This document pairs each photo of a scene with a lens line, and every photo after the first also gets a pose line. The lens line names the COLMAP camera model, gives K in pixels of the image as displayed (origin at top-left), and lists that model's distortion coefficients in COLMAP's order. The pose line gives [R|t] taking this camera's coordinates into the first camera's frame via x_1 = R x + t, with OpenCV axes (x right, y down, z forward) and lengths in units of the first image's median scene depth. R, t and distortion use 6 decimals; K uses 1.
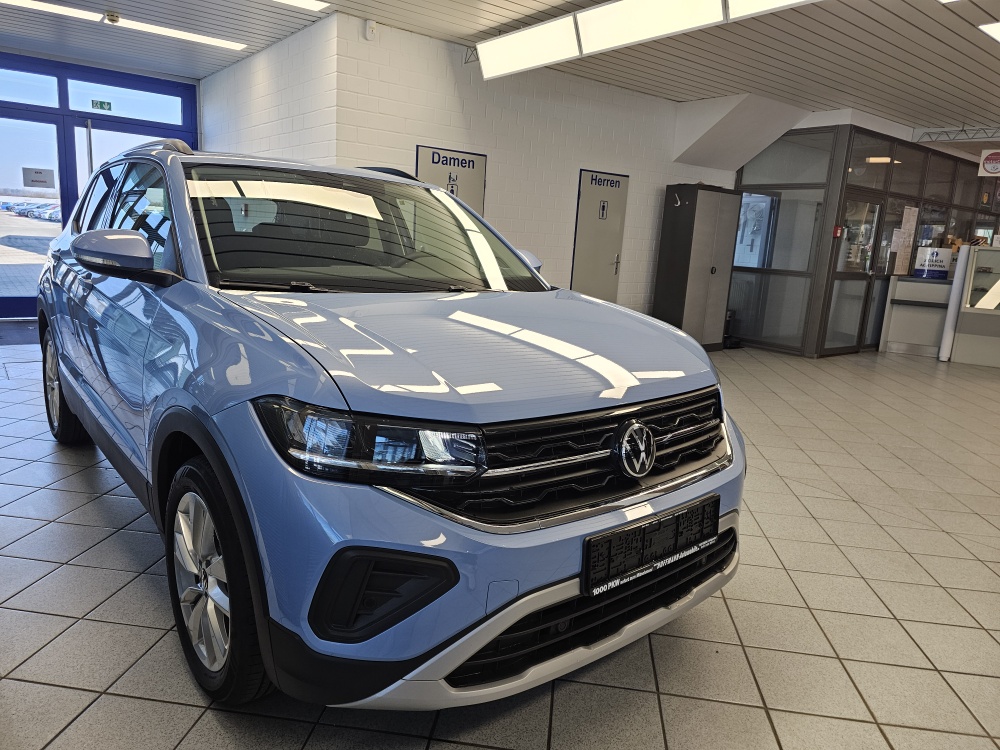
lens RADIAL K [[680.4, 0, 500.9], [0, 680.4, 372.2], [0, 0, 1]] dist [0.040013, -0.019921]
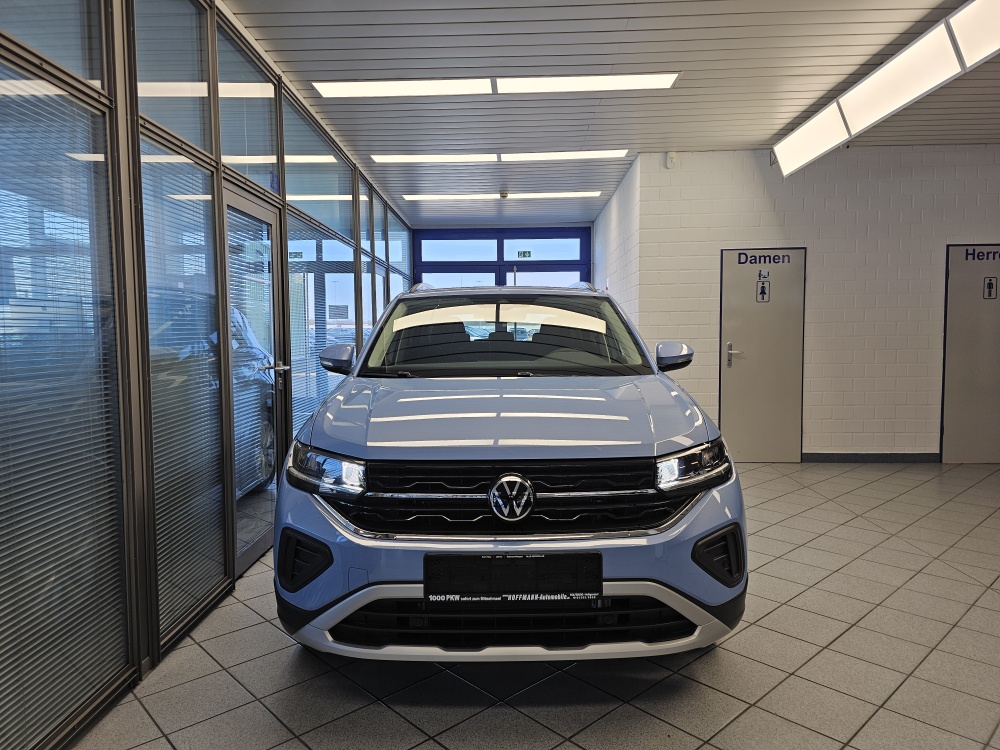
lens RADIAL K [[680.4, 0, 493.5], [0, 680.4, 375.0], [0, 0, 1]] dist [0.040013, -0.019921]
pose [[0.755667, -0.023916, -0.654519, 0.289225], [-0.075523, 0.989485, -0.123350, 0.014648], [0.650587, 0.142643, 0.745915, 0.013754]]
